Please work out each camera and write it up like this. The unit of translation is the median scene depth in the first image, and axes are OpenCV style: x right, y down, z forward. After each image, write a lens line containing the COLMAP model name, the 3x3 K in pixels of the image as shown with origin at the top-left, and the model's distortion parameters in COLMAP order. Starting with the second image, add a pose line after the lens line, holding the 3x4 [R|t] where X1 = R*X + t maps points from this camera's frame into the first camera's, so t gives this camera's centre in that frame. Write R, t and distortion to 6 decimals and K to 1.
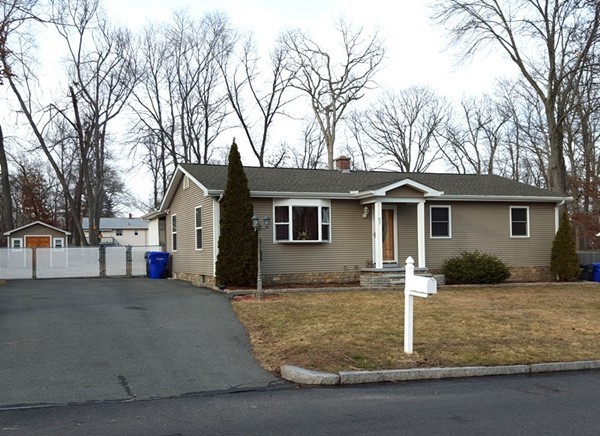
lens RADIAL K [[581.6, 0, 299.0], [0, 581.6, 222.3], [0, 0, 1]] dist [0.059874, 0.000000]
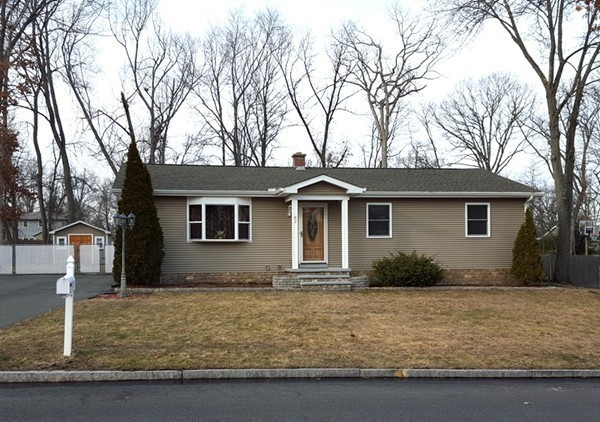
lens RADIAL K [[588.4, 0, 299.2], [0, 588.4, 233.4], [0, 0, 1]] dist [0.059920, 0.000000]
pose [[0.980146, 0.001385, -0.198270, 0.280507], [0.002601, 0.999800, 0.019843, 0.001191], [0.198258, -0.019965, 0.979947, 0.041006]]
